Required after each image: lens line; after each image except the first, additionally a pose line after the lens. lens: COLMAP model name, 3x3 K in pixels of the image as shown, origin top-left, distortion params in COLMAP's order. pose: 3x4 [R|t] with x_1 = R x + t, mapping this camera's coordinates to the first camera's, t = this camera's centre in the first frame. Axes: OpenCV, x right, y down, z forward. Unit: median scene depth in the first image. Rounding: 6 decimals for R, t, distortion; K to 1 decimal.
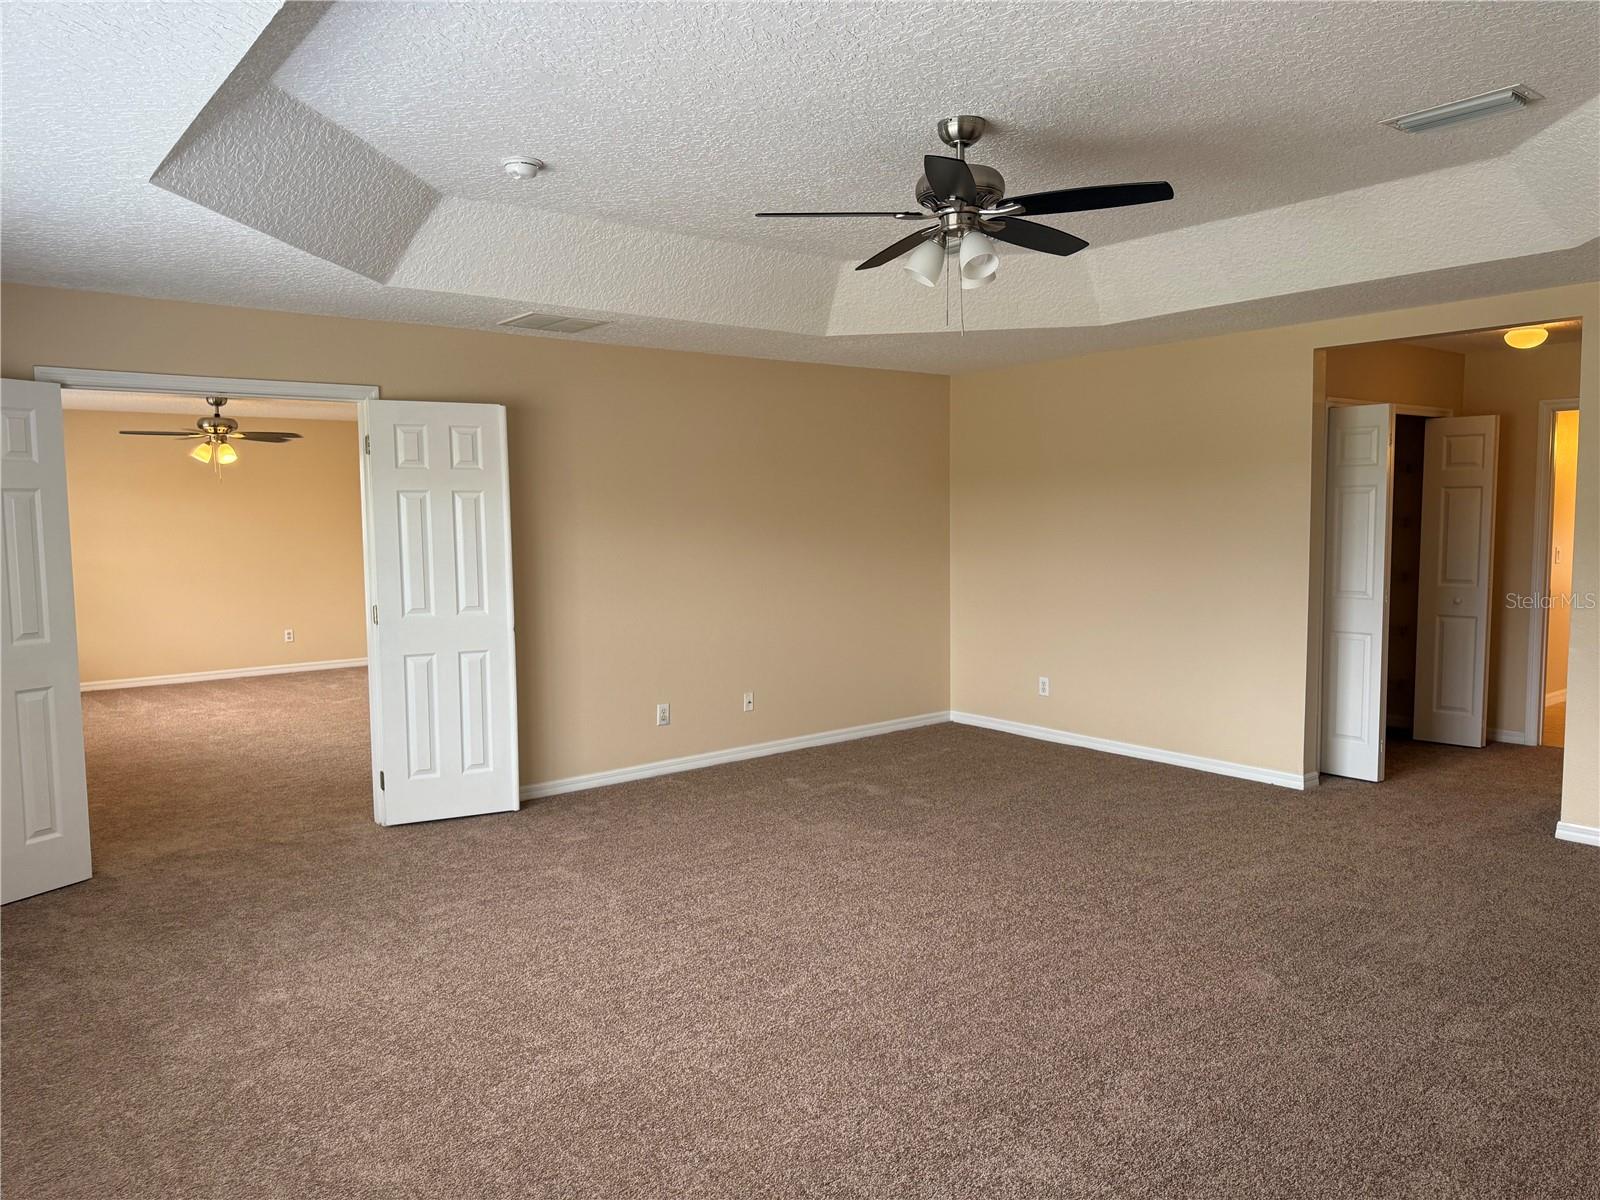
lens RADIAL K [[1121.6, 0, 794.5], [0, 1121.6, 596.4], [0, 0, 1]] dist [0.124176, -0.200011]
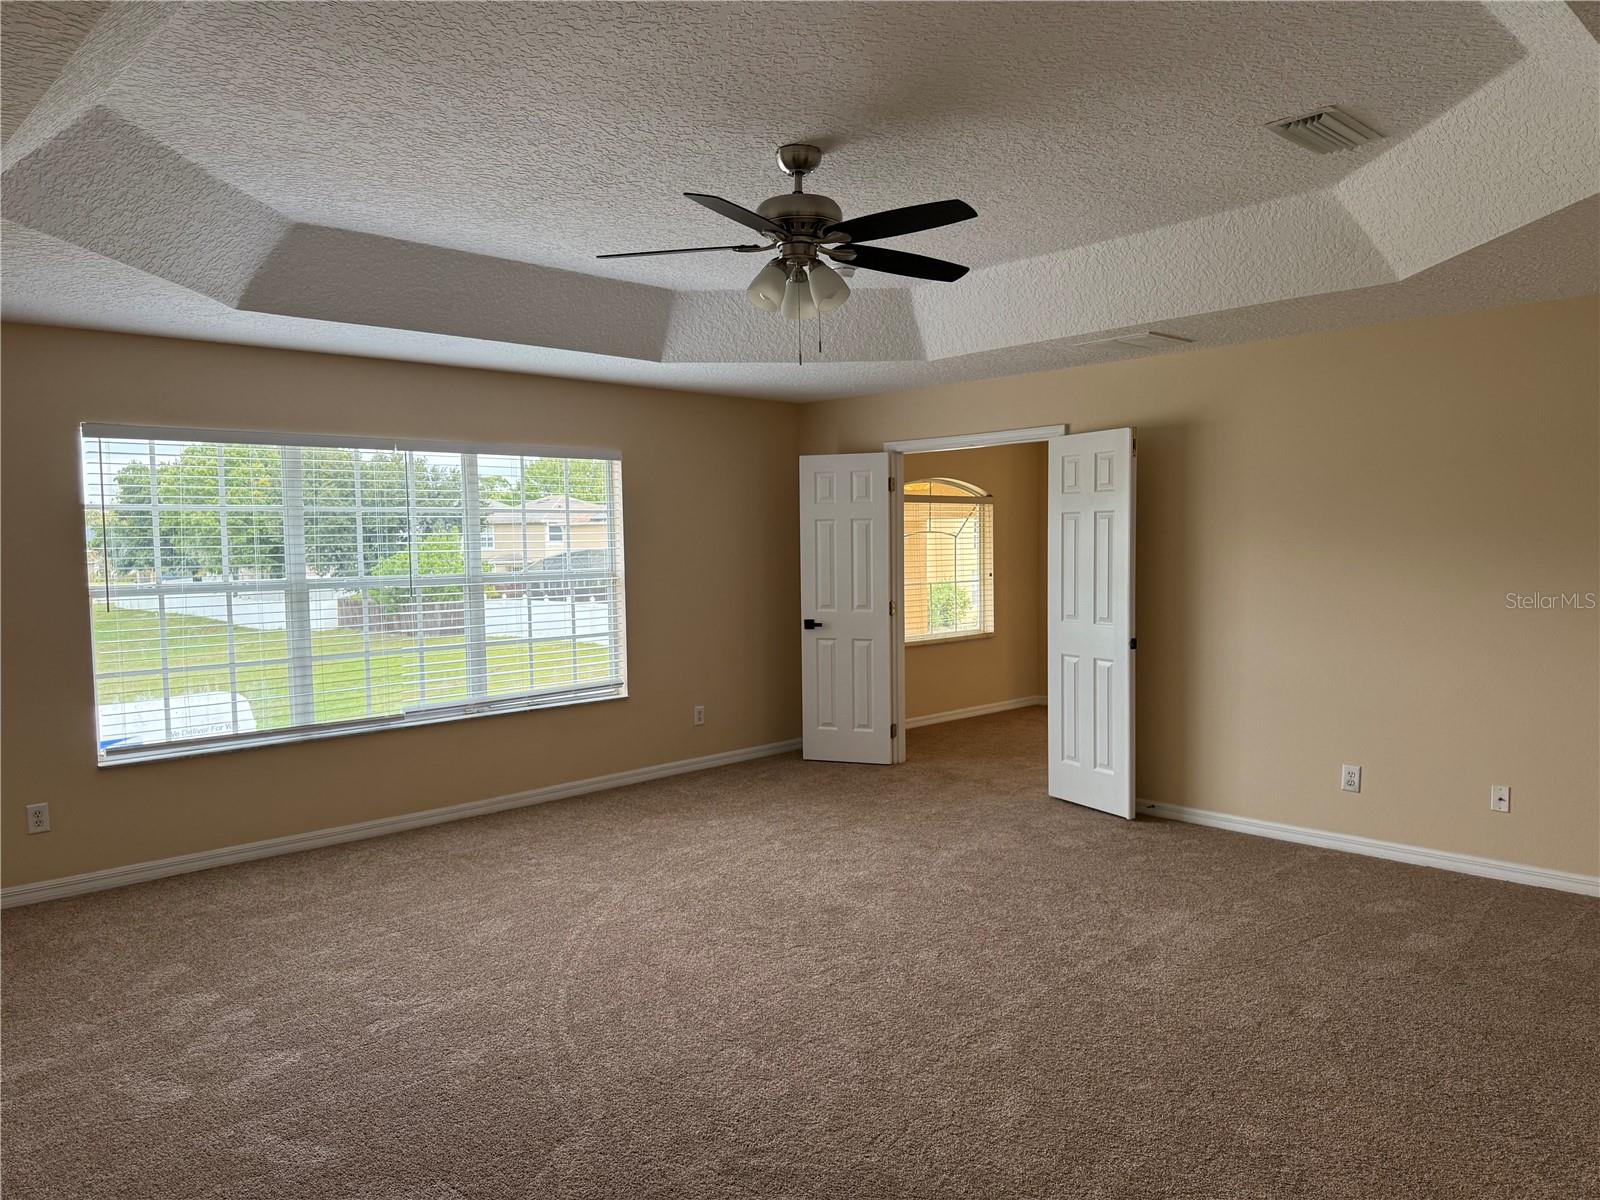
lens RADIAL K [[1121.6, 0, 794.5], [0, 1121.6, 596.4], [0, 0, 1]] dist [0.124176, -0.200011]
pose [[0.093305, 0.065684, -0.993469, 0.745428], [-0.062662, 0.996231, 0.059981, -0.056416], [0.993664, 0.056656, 0.097069, 0.587619]]
